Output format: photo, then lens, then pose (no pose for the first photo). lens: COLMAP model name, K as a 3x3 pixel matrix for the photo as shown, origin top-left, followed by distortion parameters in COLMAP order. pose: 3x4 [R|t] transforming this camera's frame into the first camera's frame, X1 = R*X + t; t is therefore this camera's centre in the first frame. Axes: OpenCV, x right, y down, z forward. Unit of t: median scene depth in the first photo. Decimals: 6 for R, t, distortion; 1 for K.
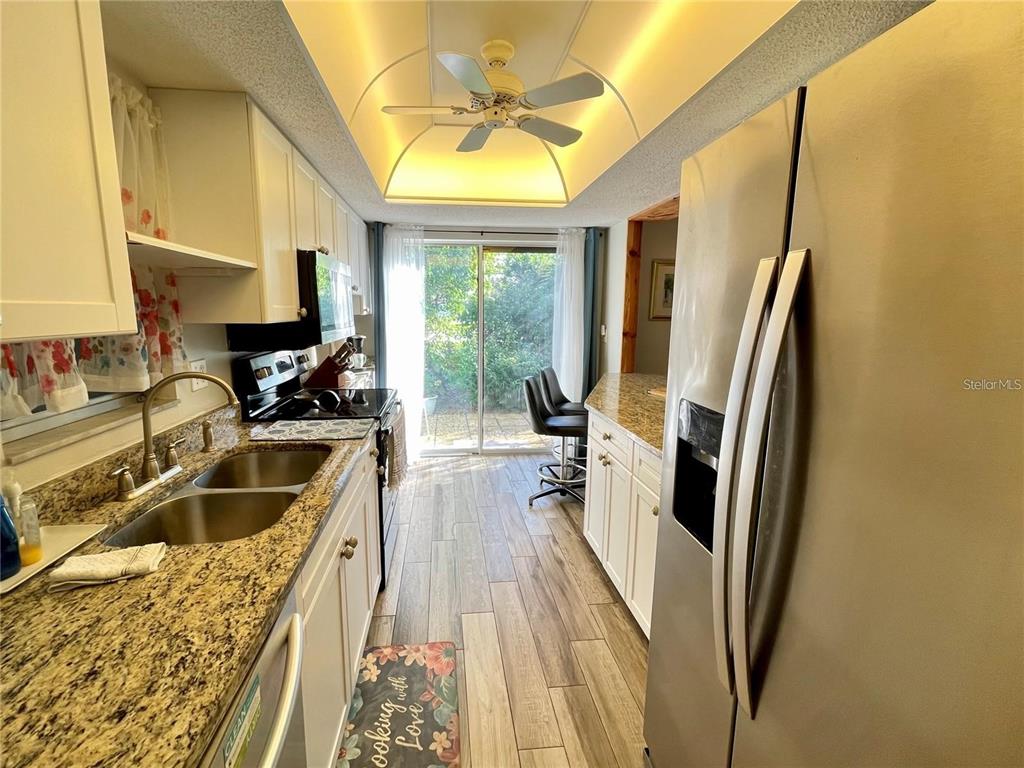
lens RADIAL K [[454.5, 0, 483.5], [0, 454.5, 385.0], [0, 0, 1]] dist [0.000562, -0.000034]
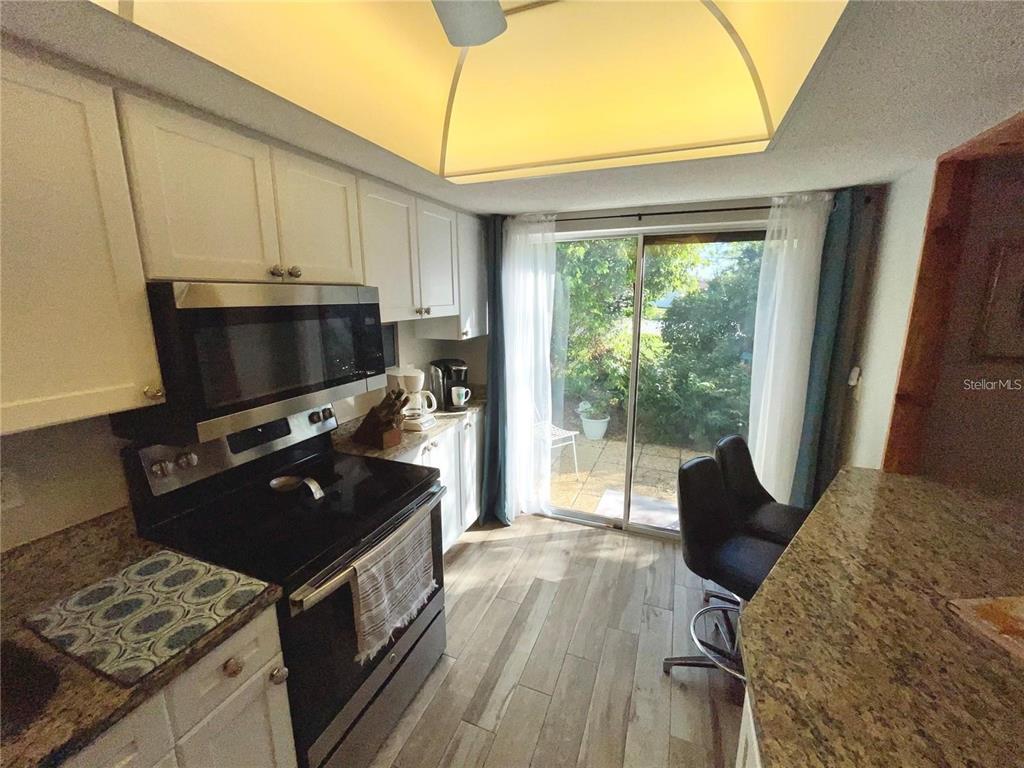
lens RADIAL K [[416.8, 0, 517.3], [0, 416.8, 378.2], [0, 0, 1]] dist [0.000878, -0.000148]
pose [[0.899100, 0.077954, -0.430746, 0.117880], [-0.063477, 0.996833, 0.047906, -0.120332], [0.433117, -0.015730, 0.901201, 0.377824]]
